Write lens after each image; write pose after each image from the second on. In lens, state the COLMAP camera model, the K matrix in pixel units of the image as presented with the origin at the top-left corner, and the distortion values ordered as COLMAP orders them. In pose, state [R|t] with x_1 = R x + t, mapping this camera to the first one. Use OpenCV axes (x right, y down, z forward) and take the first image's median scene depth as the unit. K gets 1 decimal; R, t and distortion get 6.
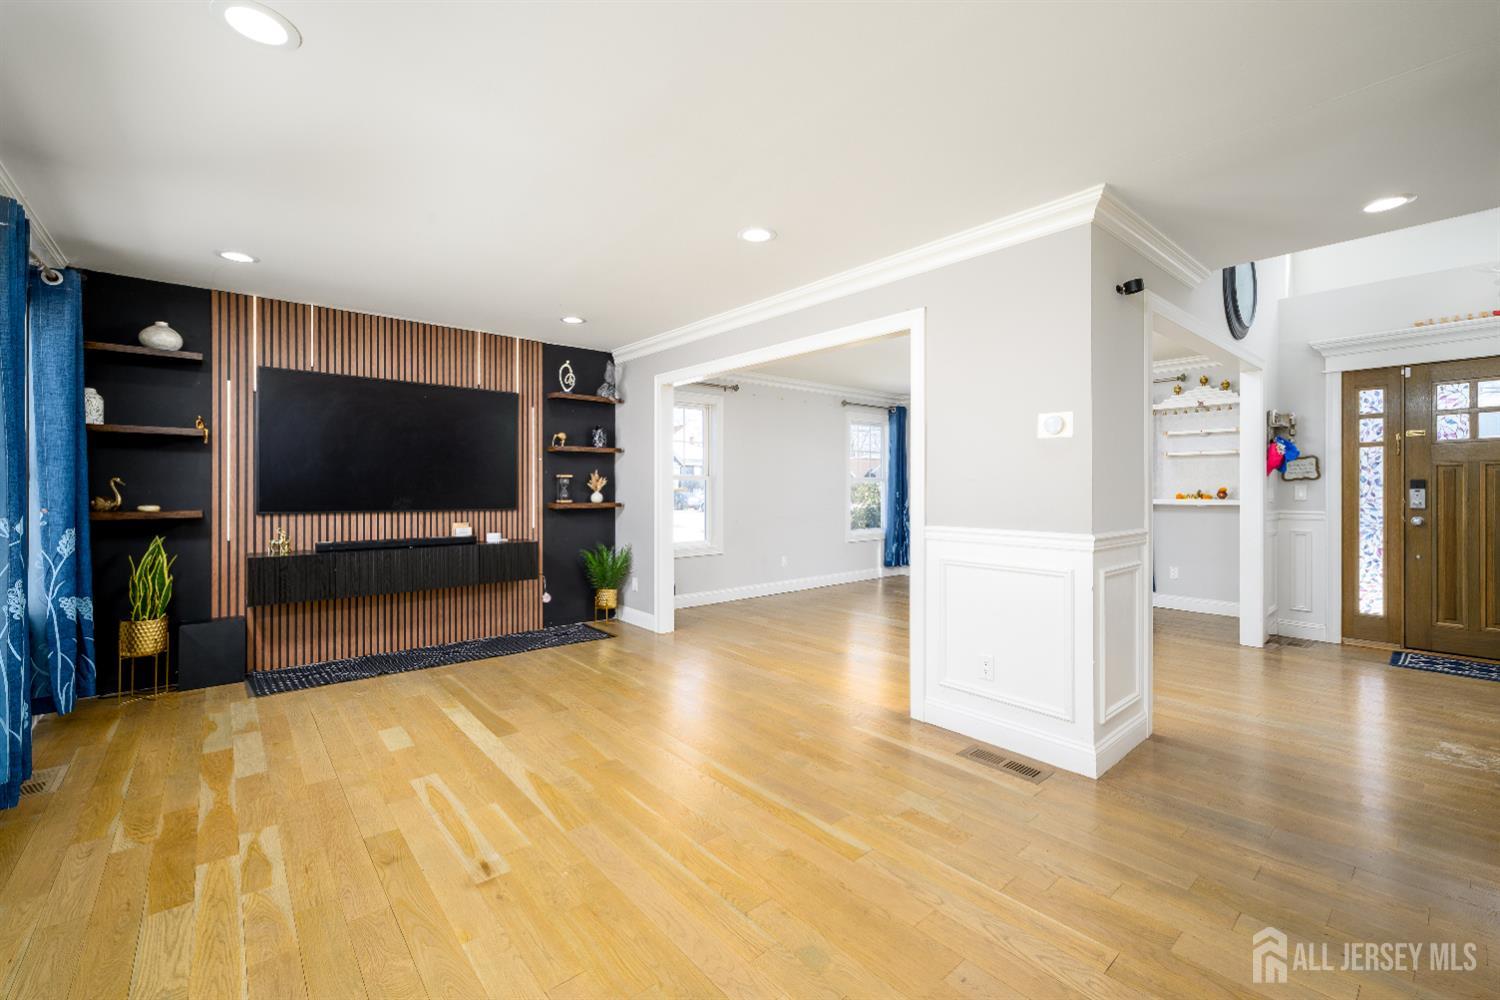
lens RADIAL K [[617.4, 0, 749.1], [0, 617.4, 491.1], [0, 0, 1]] dist [0.000782, 0.000406]
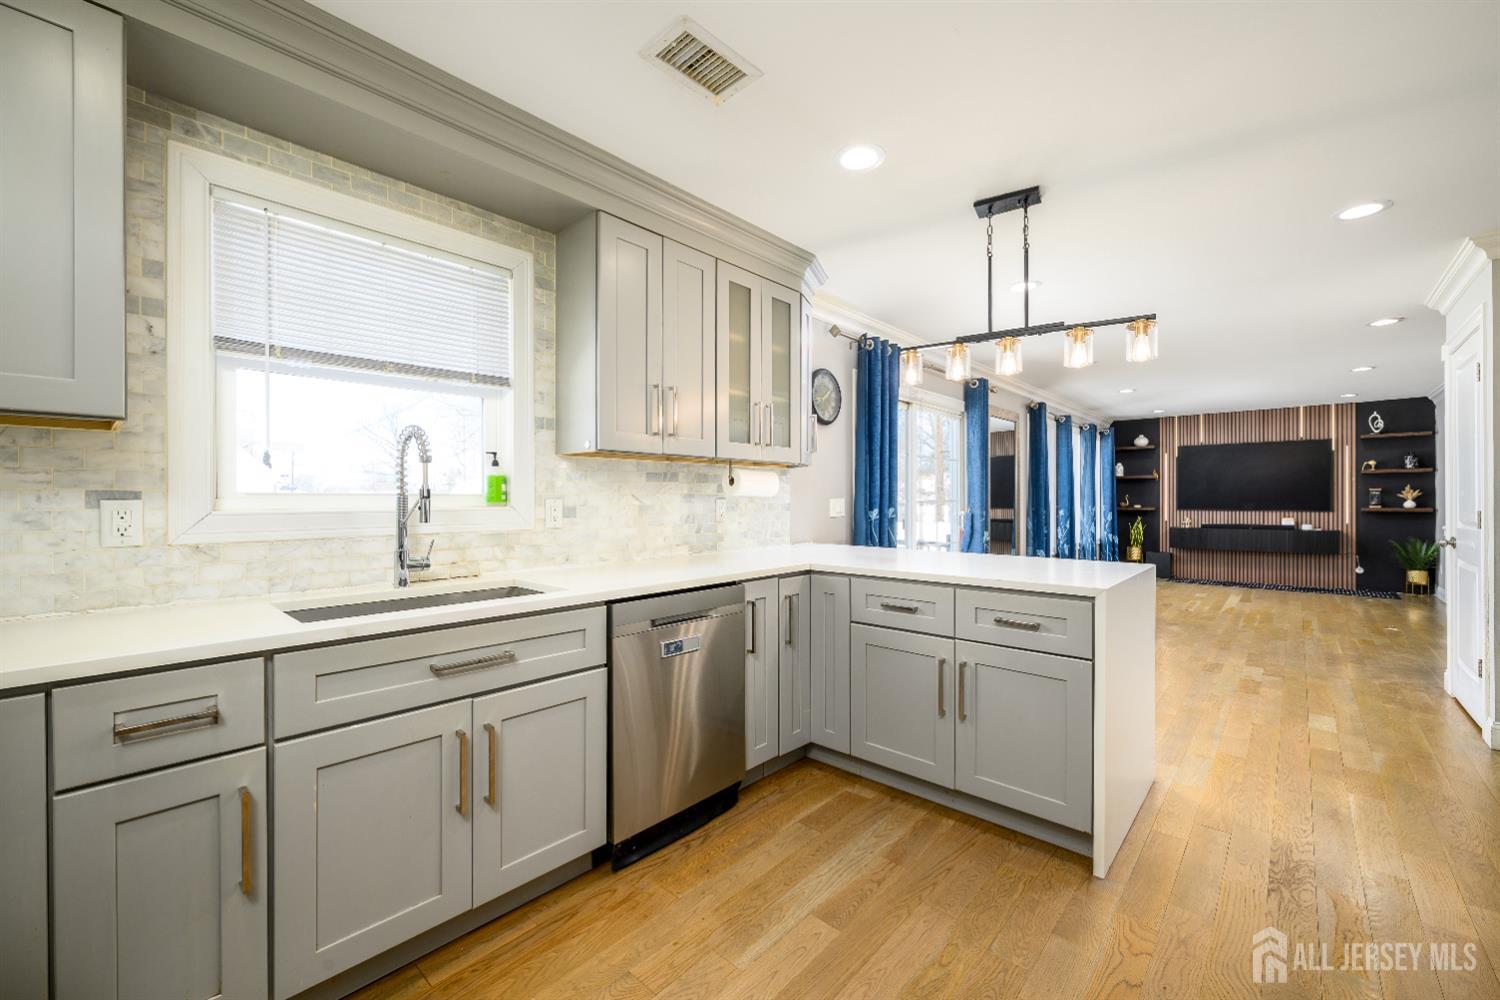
lens RADIAL K [[617.4, 0, 734.4], [0, 617.4, 498.1], [0, 0, 1]] dist [0.000782, 0.000406]
pose [[0.112909, -0.005686, -0.993589, 1.257933], [-0.002986, 0.999977, -0.006062, 0.011851], [0.993601, 0.003651, 0.112889, -0.871419]]
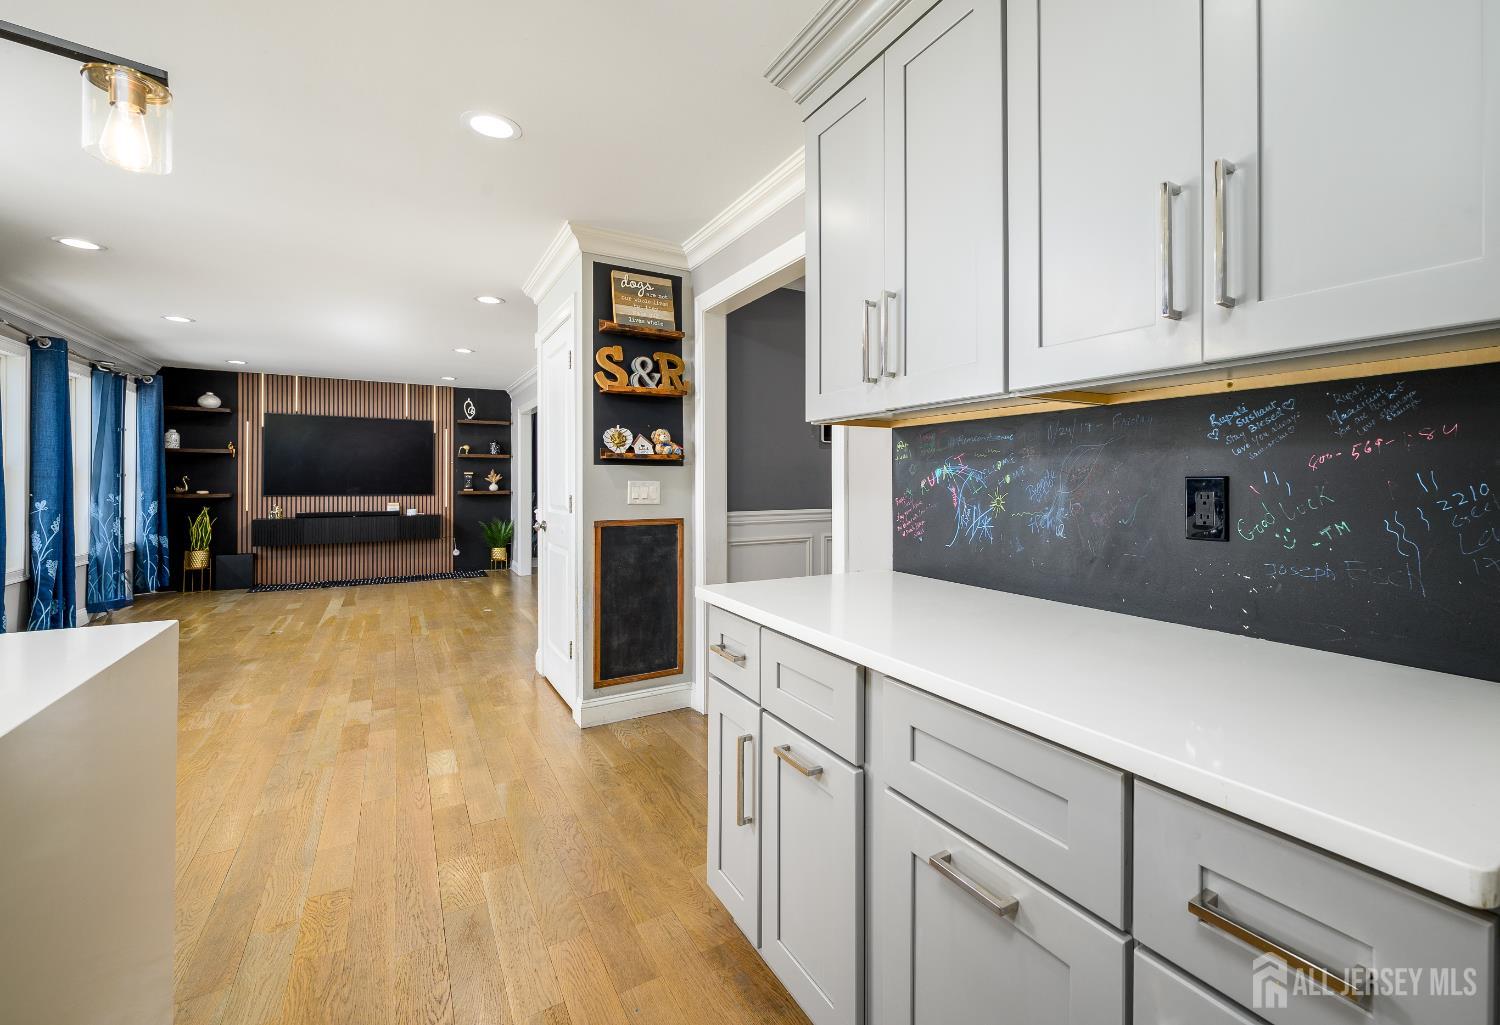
lens RADIAL K [[645.1, 0, 829.2], [0, 645.1, 481.6], [0, 0, 1]] dist [-0.001023, 0.000070]
pose [[0.992256, -0.002207, -0.124188, 0.996173], [0.001585, 0.999986, -0.005103, 0.007117], [0.124197, 0.004866, 0.992246, -0.605518]]
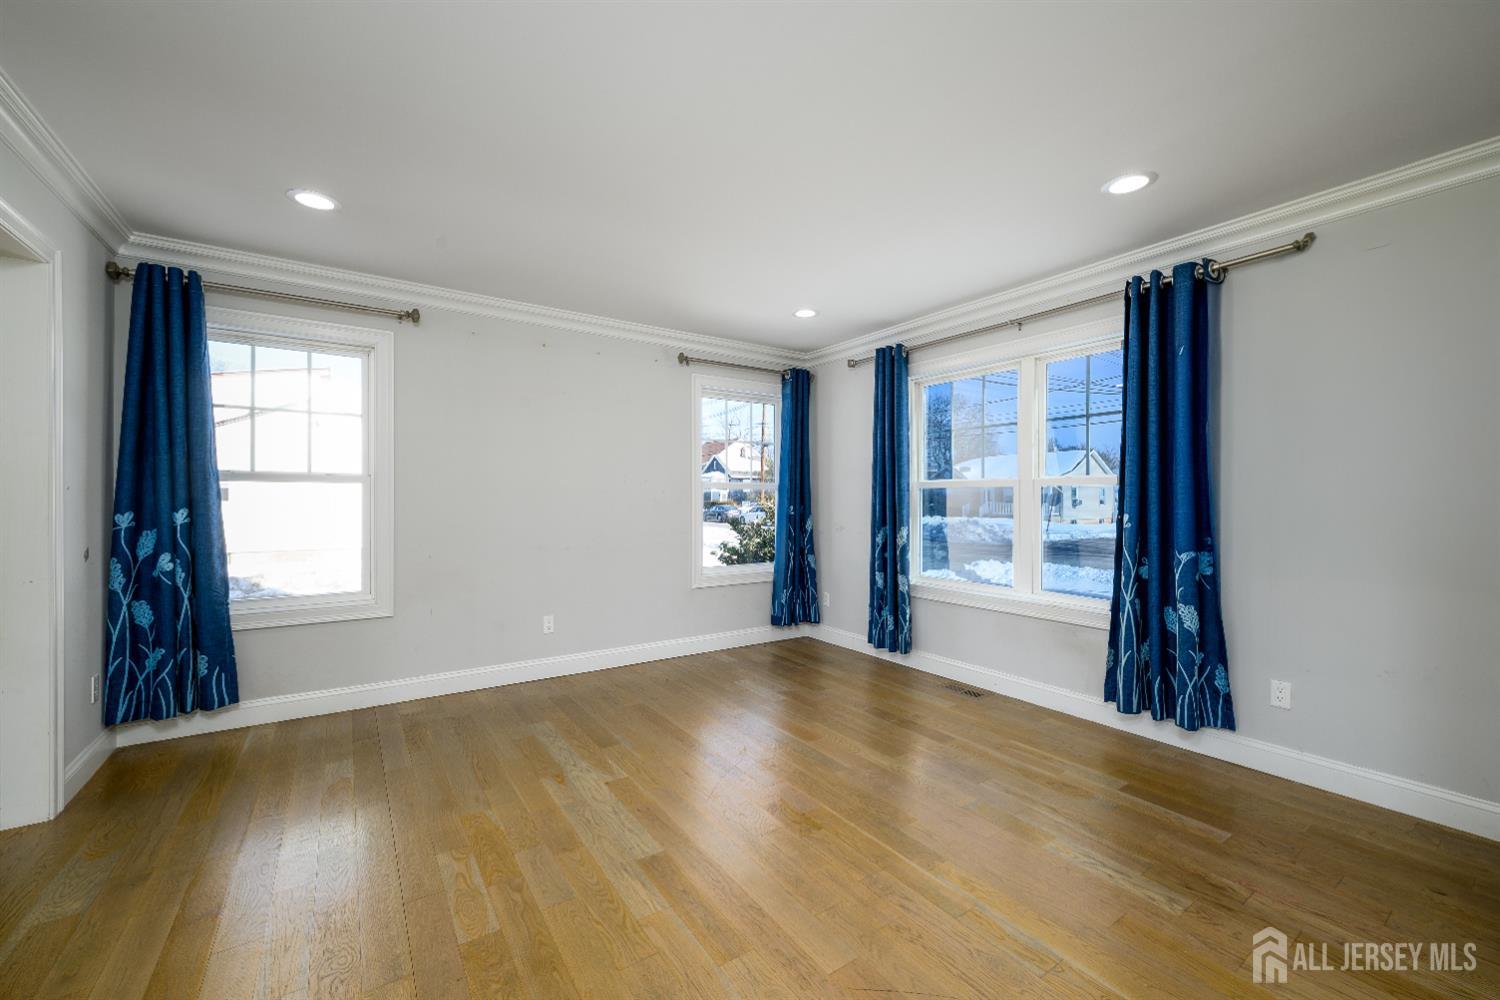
lens RADIAL K [[617.4, 0, 750.0], [0, 617.4, 496.8], [0, 0, 1]] dist [0.000782, 0.000406]
pose [[0.995911, 0.004204, -0.090242, 0.503530], [-0.005172, 0.999932, -0.010487, -0.002228], [0.090192, 0.010911, 0.995865, 0.745559]]
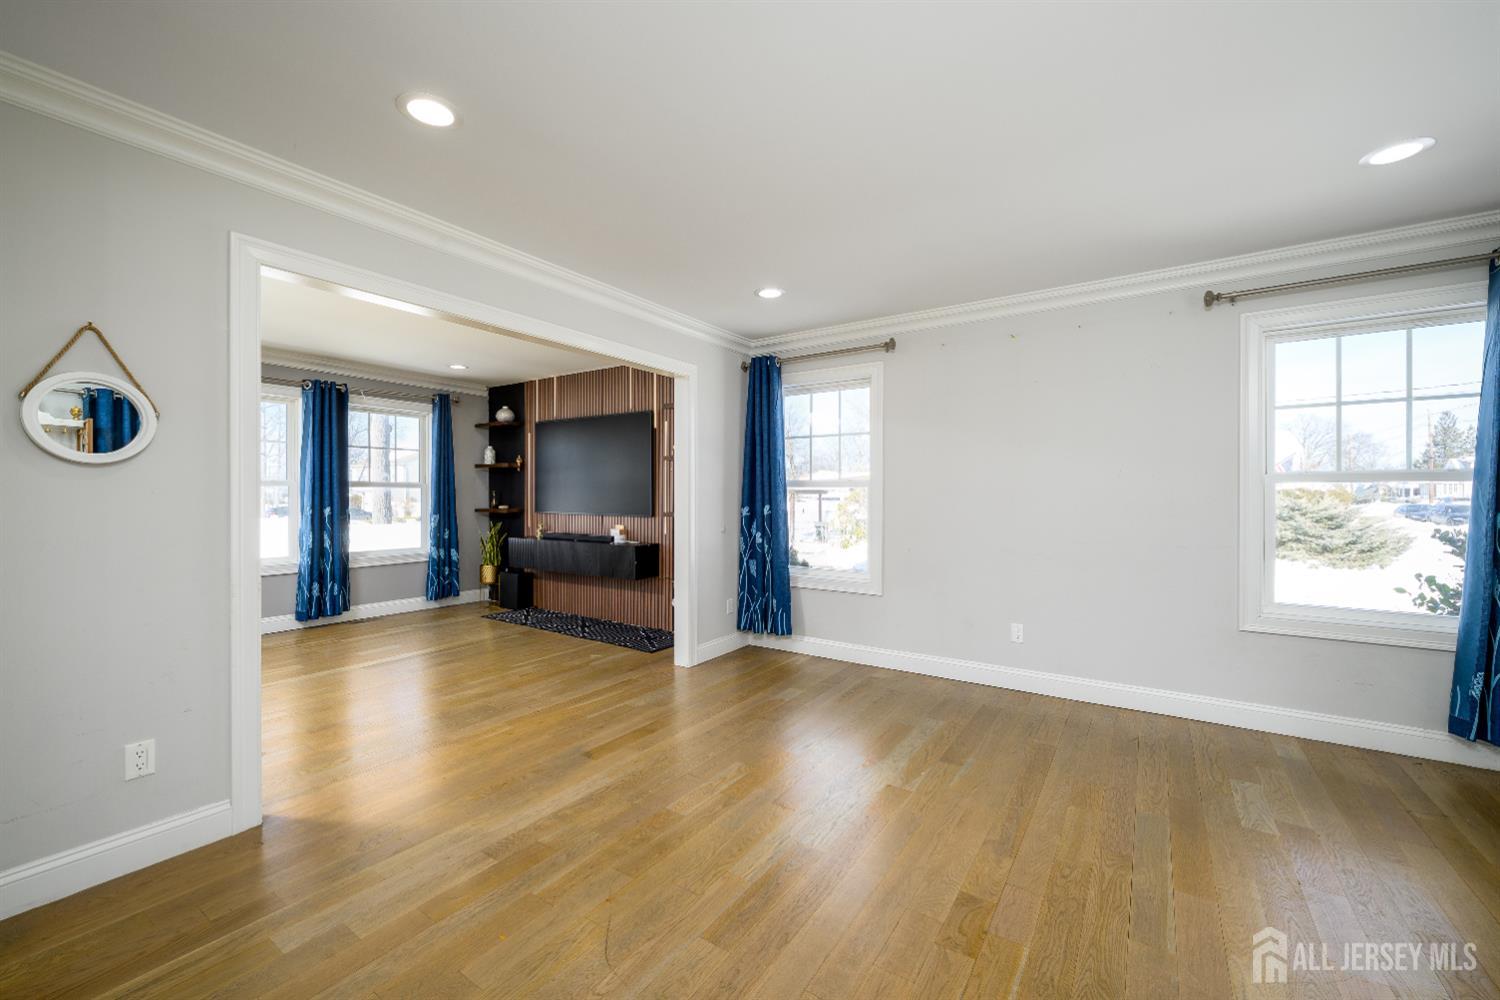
lens RADIAL K [[617.4, 0, 751.7], [0, 617.4, 489.4], [0, 0, 1]] dist [0.000782, 0.000406]
pose [[0.259654, -0.010166, -0.965648, 0.880433], [-0.007121, 0.999897, -0.012442, -0.006927], [0.965675, 0.010107, 0.259555, 1.071332]]
